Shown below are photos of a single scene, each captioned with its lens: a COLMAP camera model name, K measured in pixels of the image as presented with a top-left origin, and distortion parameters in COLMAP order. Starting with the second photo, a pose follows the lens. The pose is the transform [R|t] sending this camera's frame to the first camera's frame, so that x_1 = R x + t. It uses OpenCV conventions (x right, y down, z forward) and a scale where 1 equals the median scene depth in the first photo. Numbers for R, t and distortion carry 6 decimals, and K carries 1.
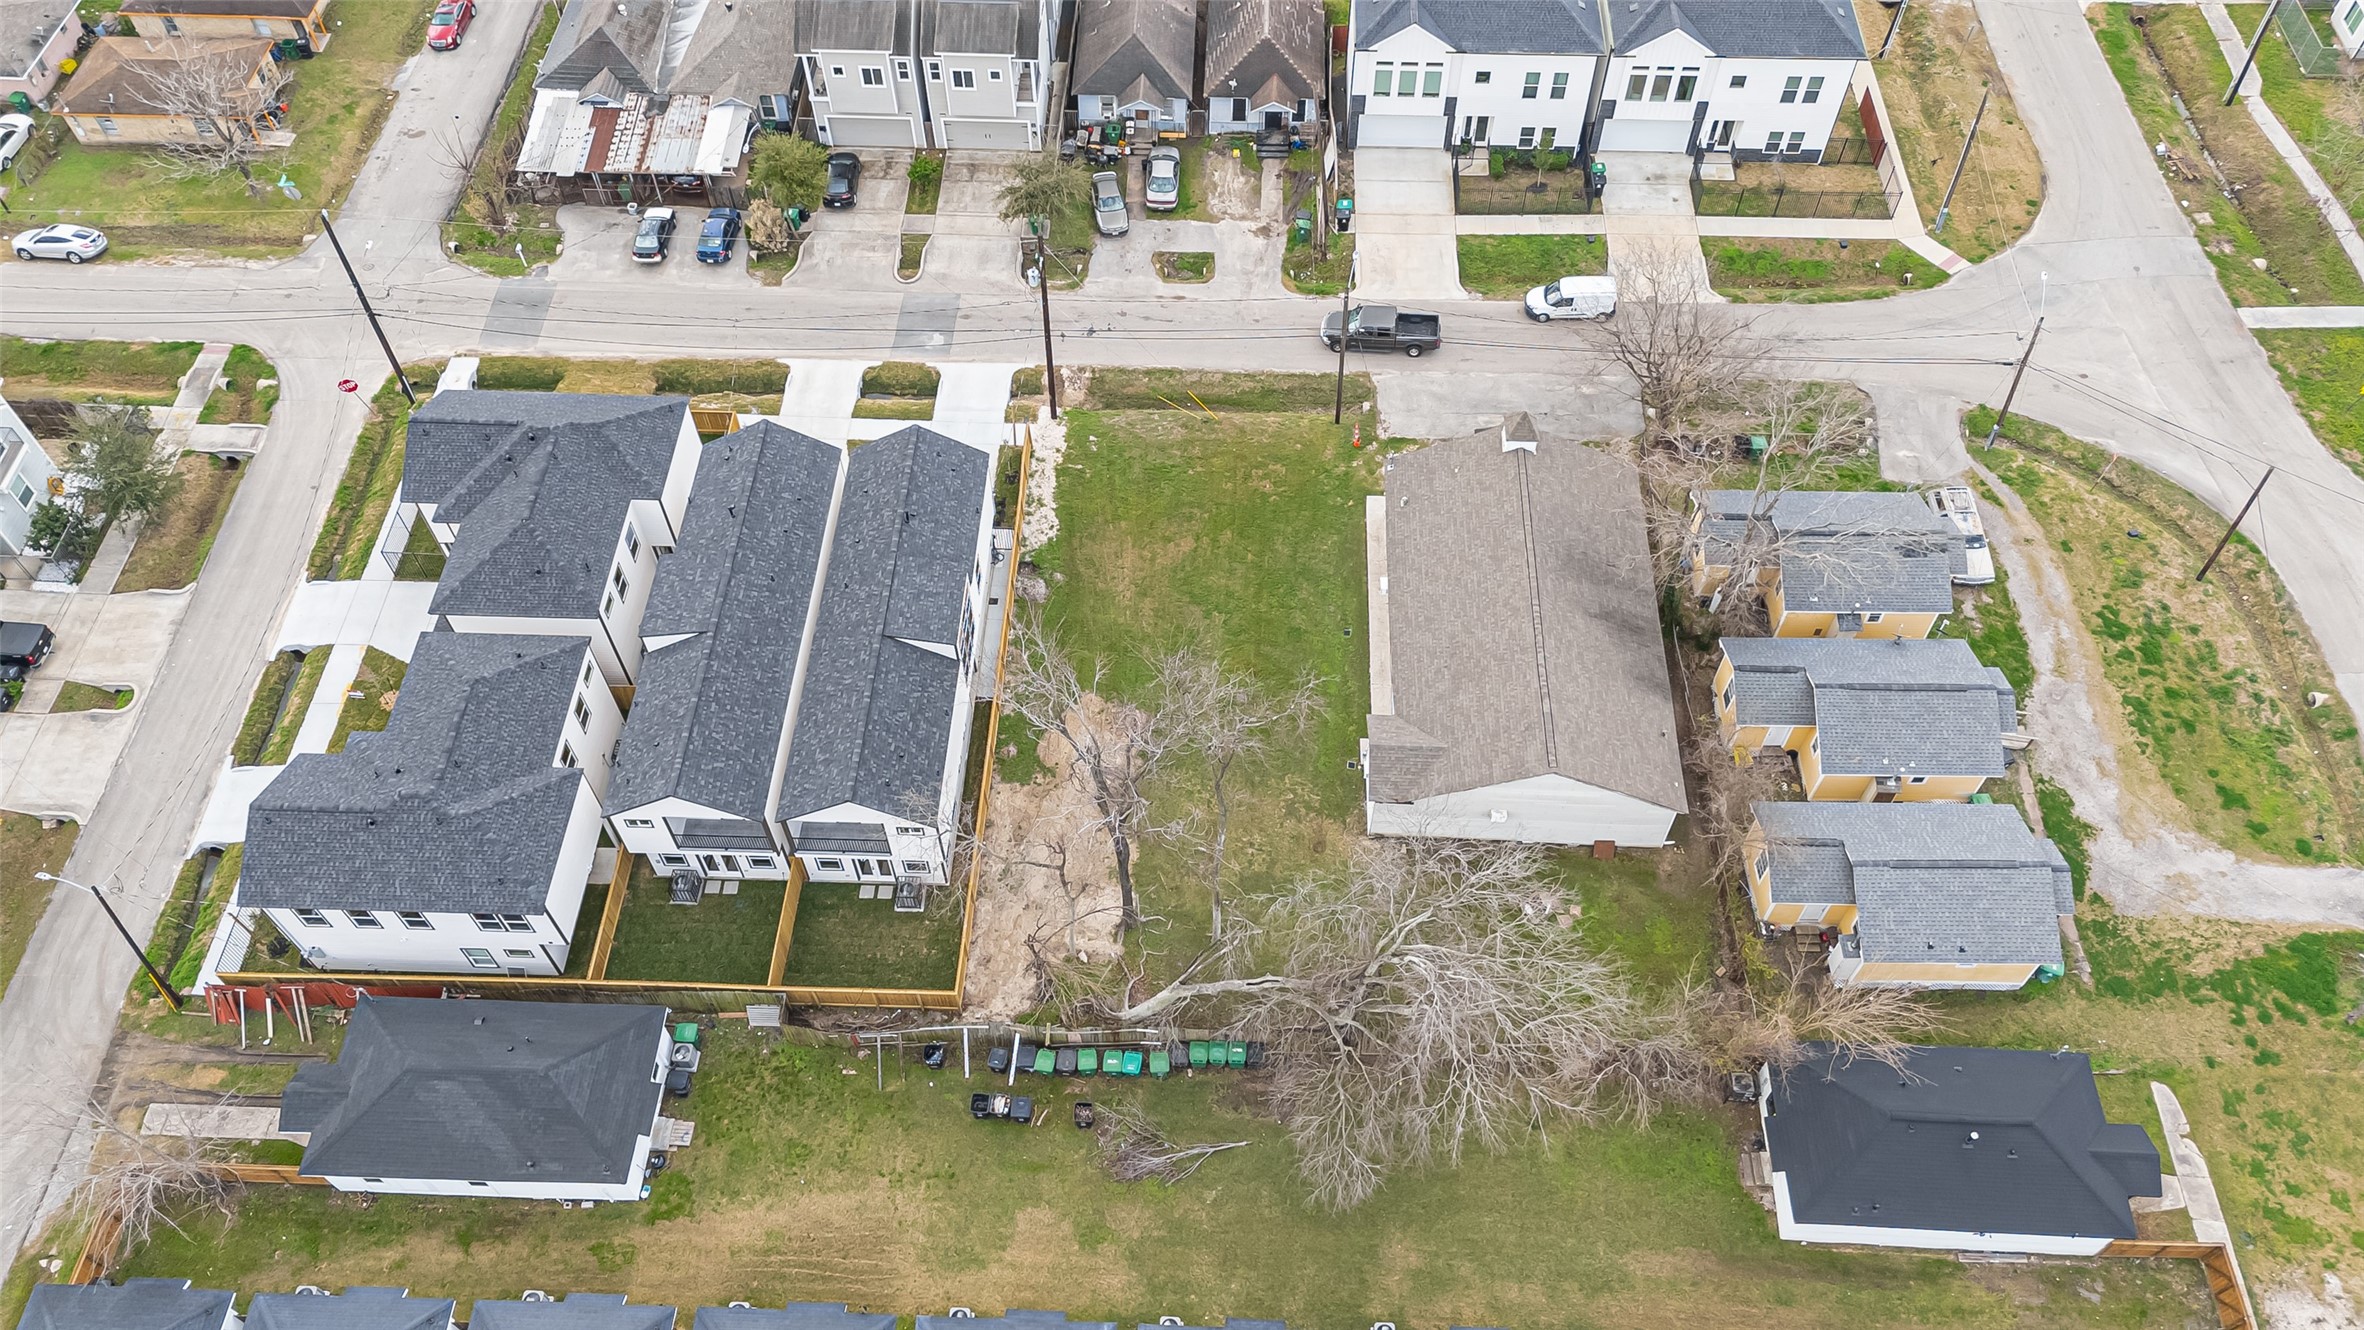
lens RADIAL K [[1738.8, 0, 1184.4], [0, 1738.8, 672.7], [0, 0, 1]] dist [0.054838, -0.043965]
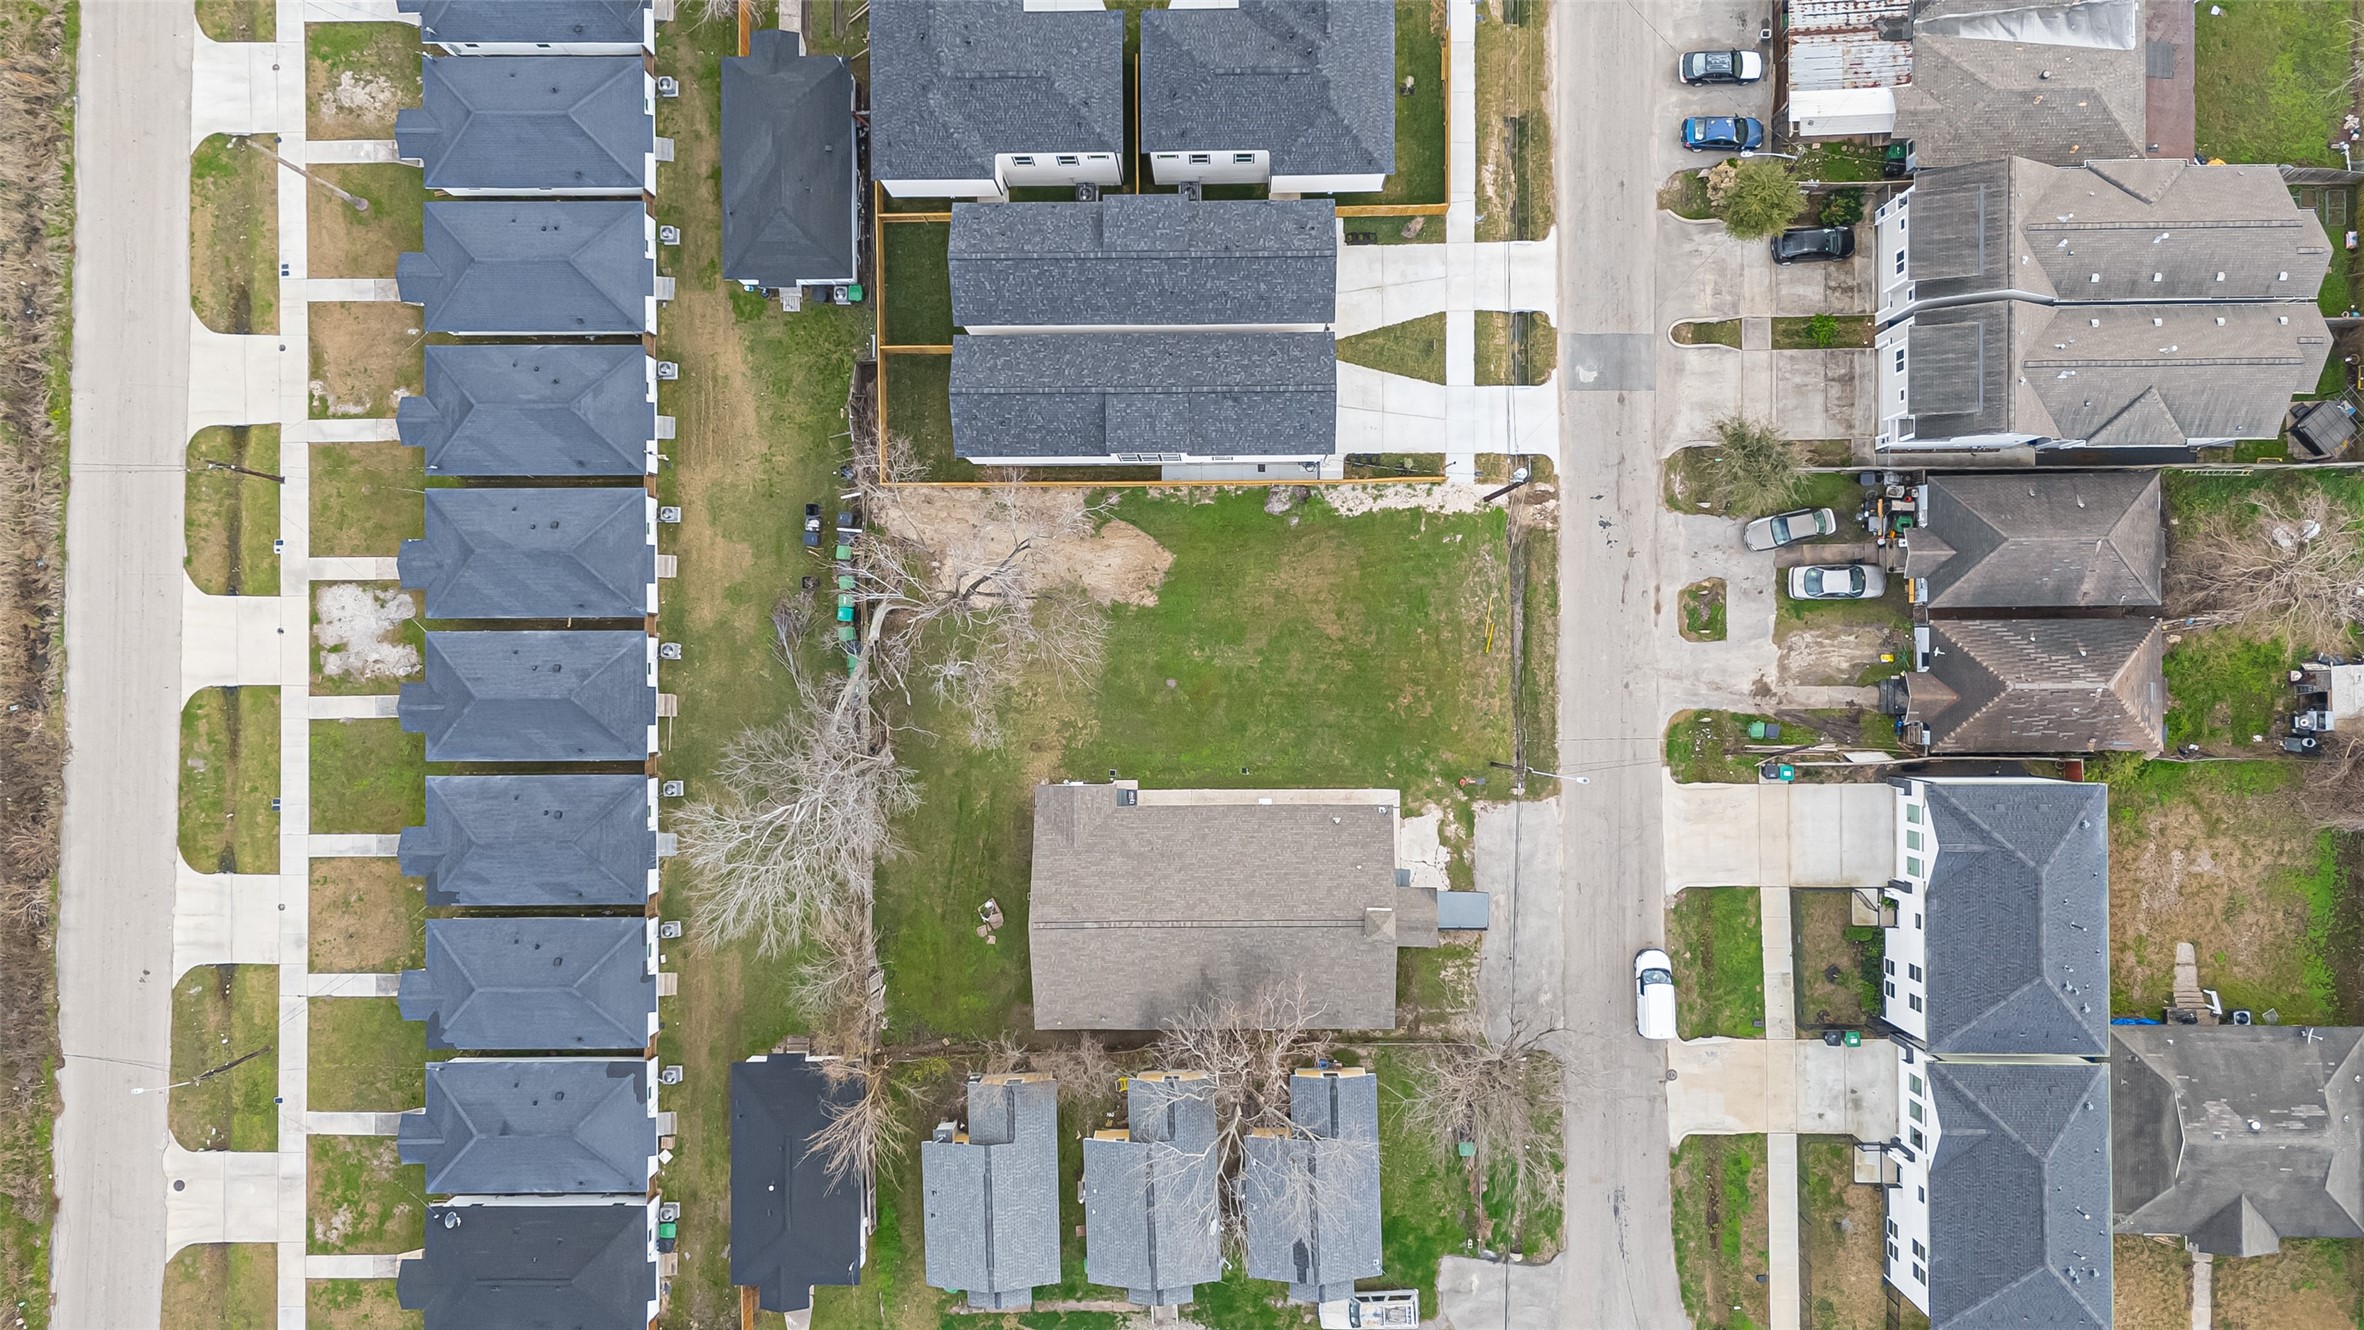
lens RADIAL K [[1738.8, 0, 1181.4], [0, 1738.8, 661.0], [0, 0, 1]] dist [0.054838, -0.043965]
pose [[0.047071, 0.998891, 0.000407, 0.014211], [-0.798745, 0.037395, 0.600507, -0.598060], [0.599826, -0.028591, 0.799620, 0.026607]]
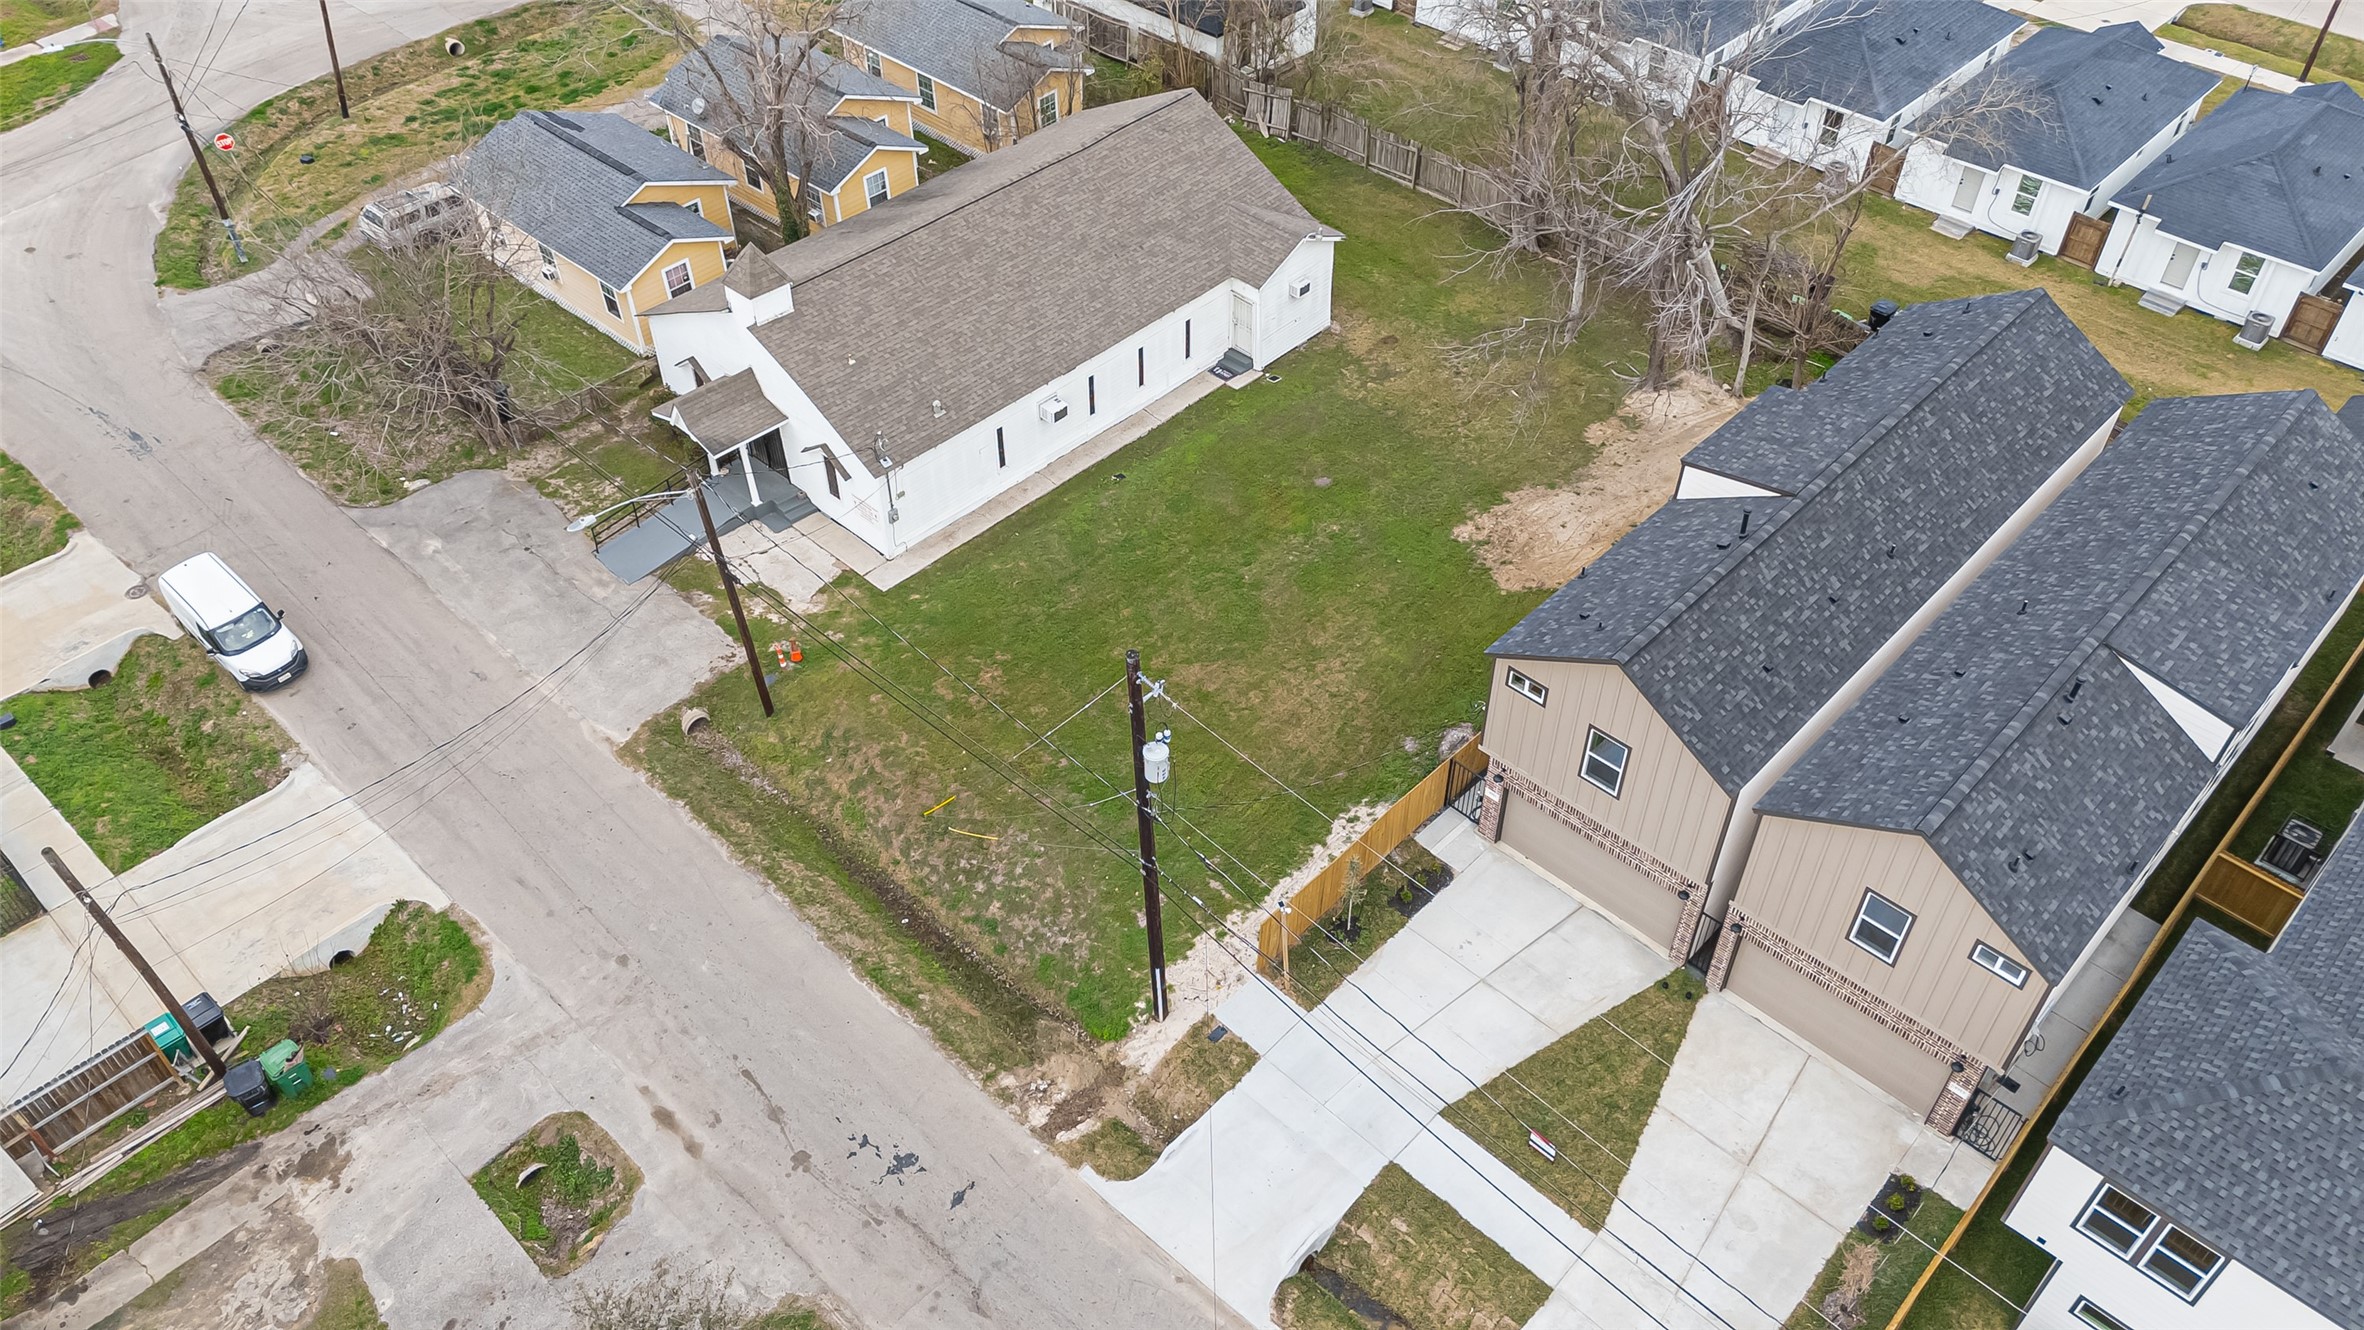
lens RADIAL K [[1738.8, 0, 1187.5], [0, 1738.8, 668.5], [0, 0, 1]] dist [0.054838, -0.043965]
pose [[-0.749565, -0.454316, 0.481403, -0.239200], [0.541907, -0.003542, 0.840431, -0.486687], [-0.380116, 0.890834, 0.248852, 0.758807]]
